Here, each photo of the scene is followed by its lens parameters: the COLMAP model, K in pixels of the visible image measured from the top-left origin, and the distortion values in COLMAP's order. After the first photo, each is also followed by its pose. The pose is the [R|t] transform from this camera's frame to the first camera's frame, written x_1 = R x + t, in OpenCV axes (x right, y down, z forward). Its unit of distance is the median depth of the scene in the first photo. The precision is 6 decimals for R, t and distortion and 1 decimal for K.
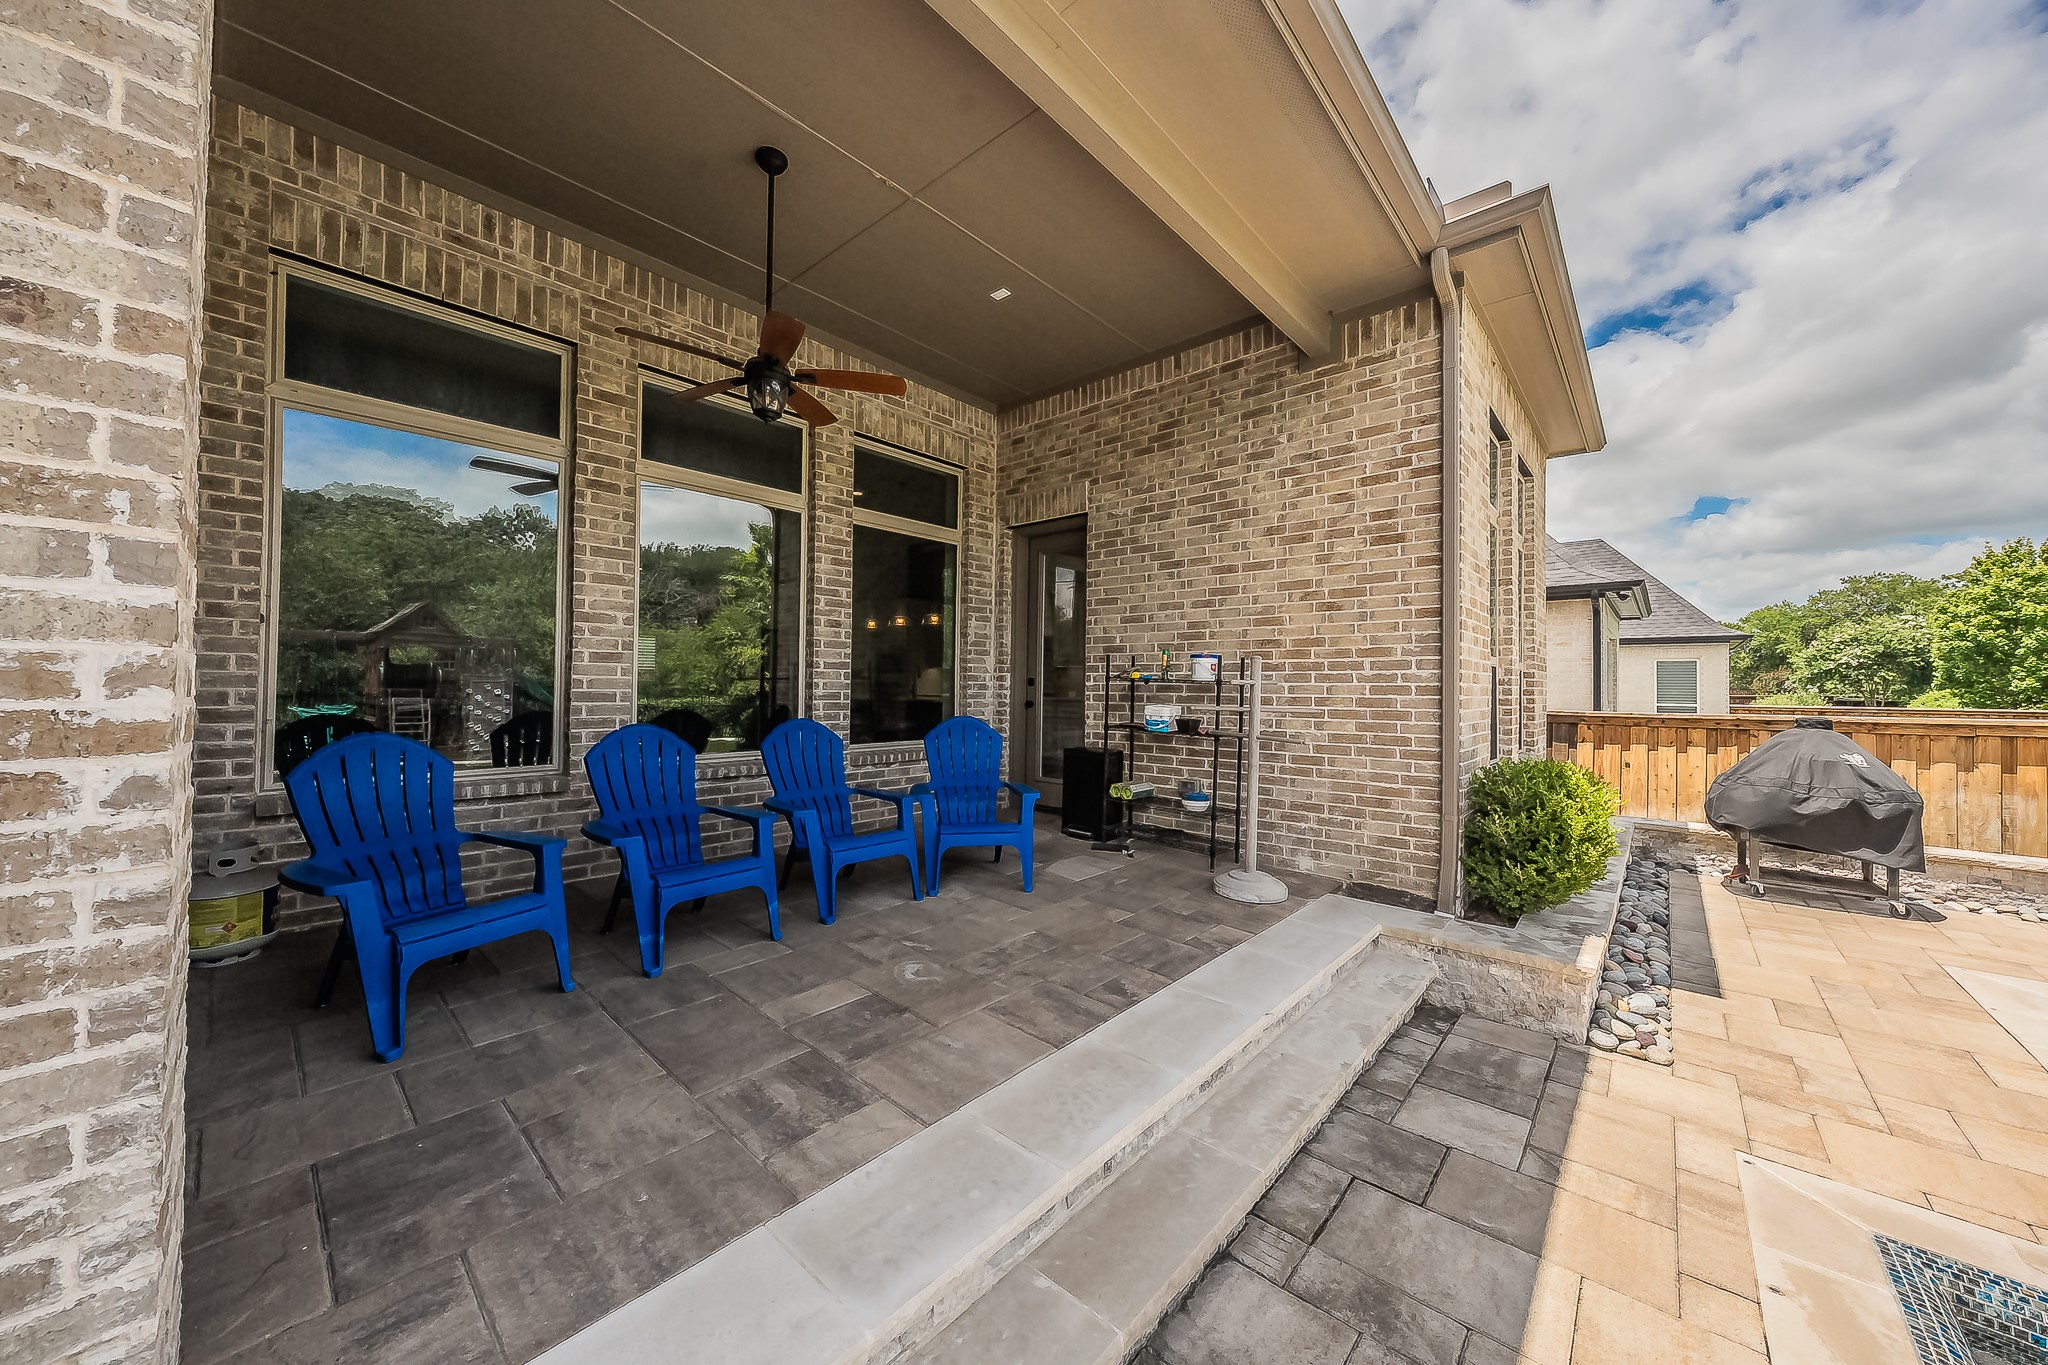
lens RADIAL K [[676.3, 0, 1028.7], [0, 676.3, 670.2], [0, 0, 1]] dist [-0.000737, -0.000061]
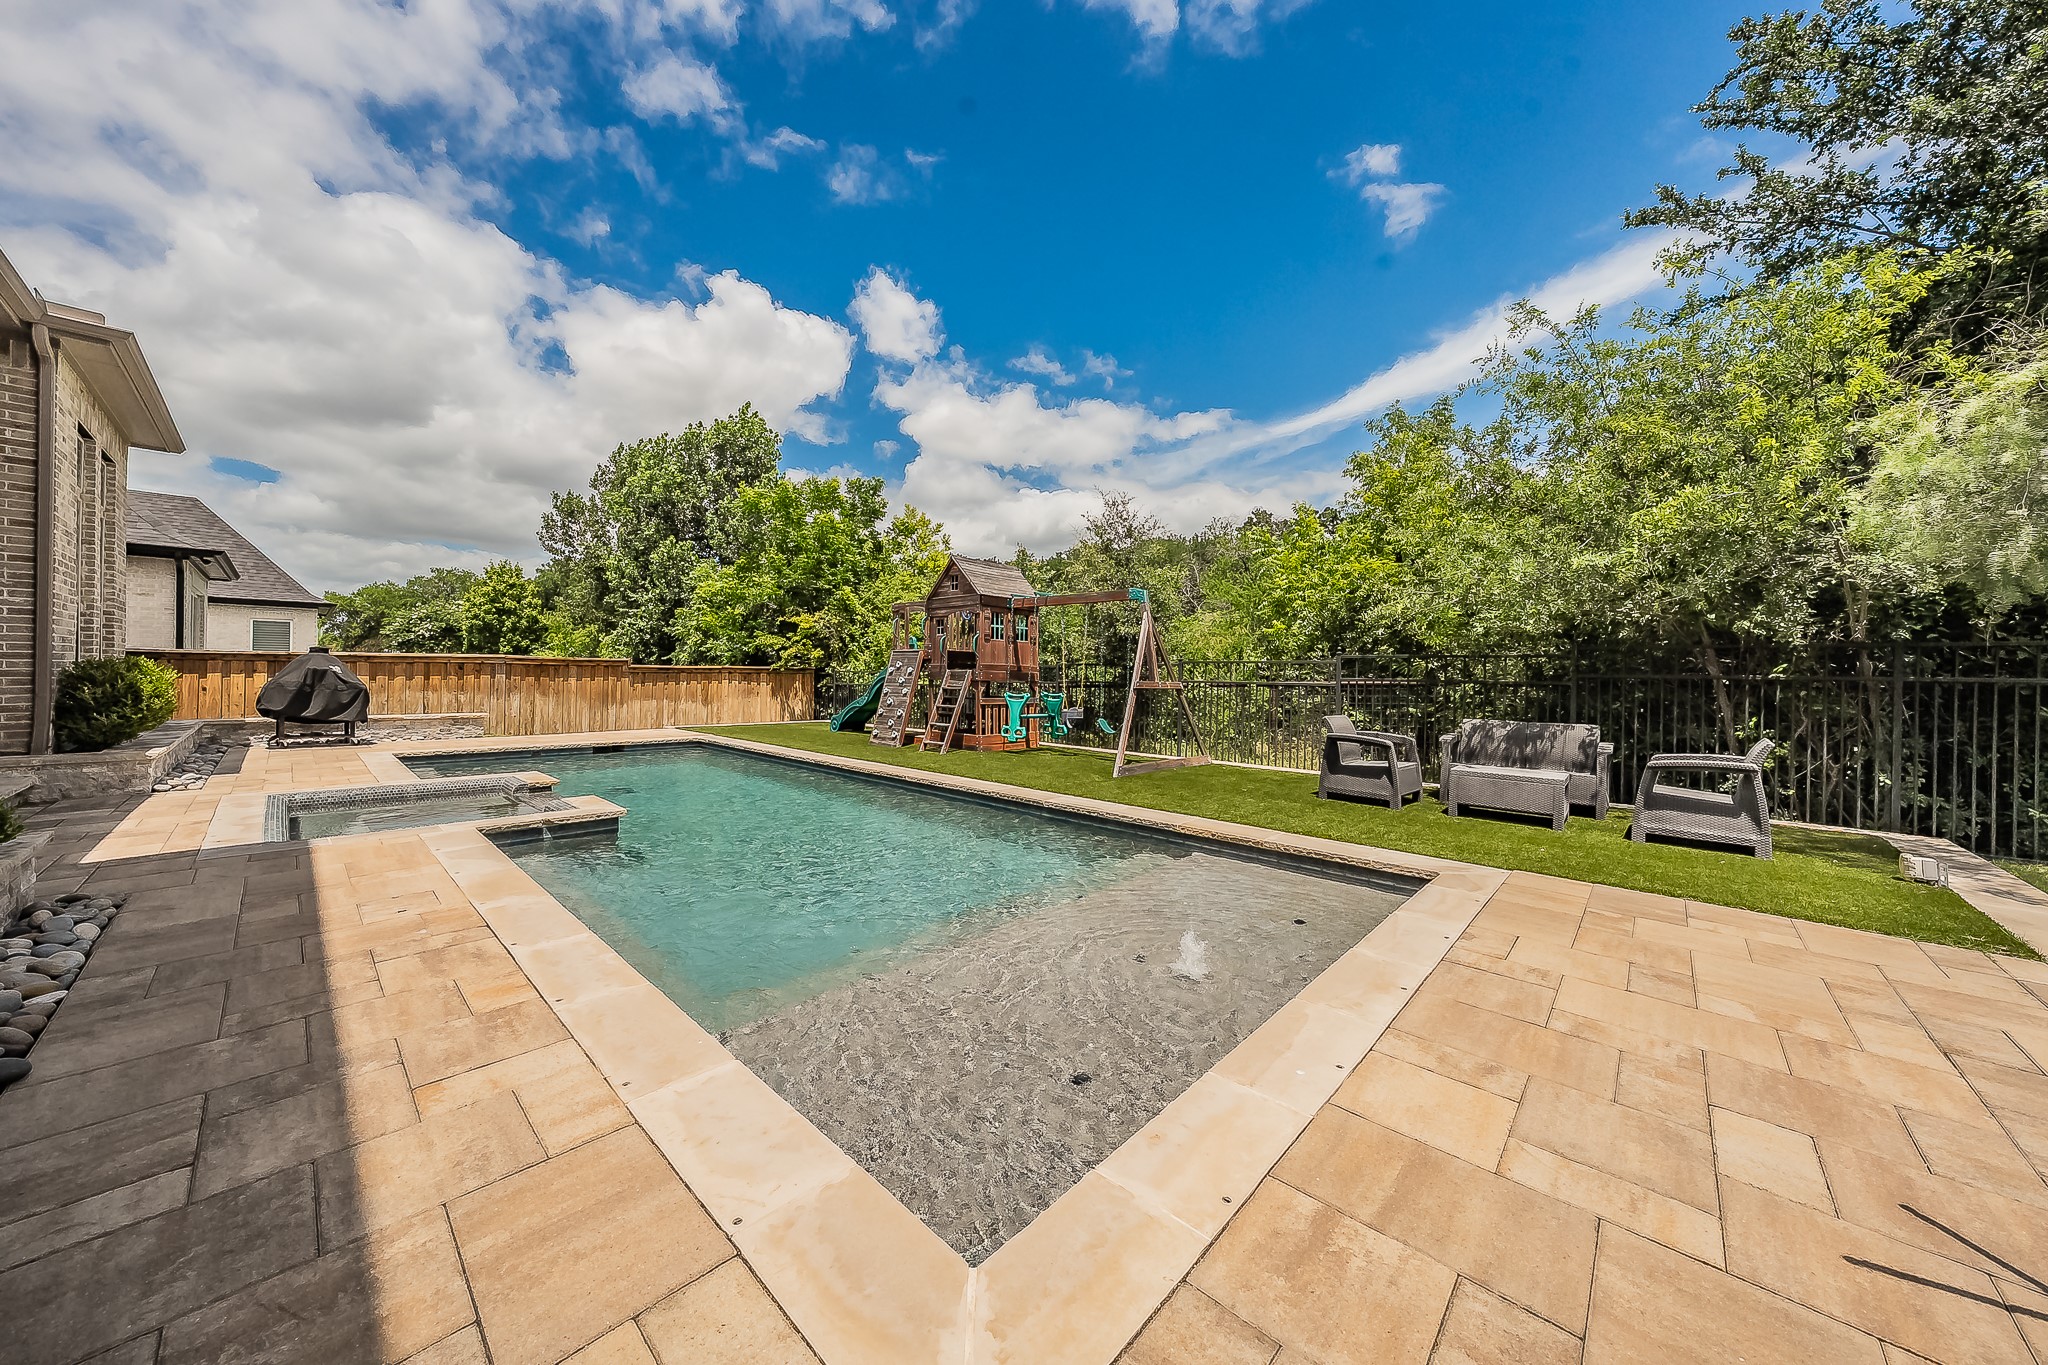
lens RADIAL K [[689.4, 0, 1026.4], [0, 689.4, 673.7], [0, 0, 1]] dist [-0.000316, -0.000107]
pose [[-0.000608, -0.014468, 0.999895, -0.670833], [-0.031081, 0.999413, 0.014442, 0.056035], [-0.999517, -0.031069, -0.001057, -0.874941]]
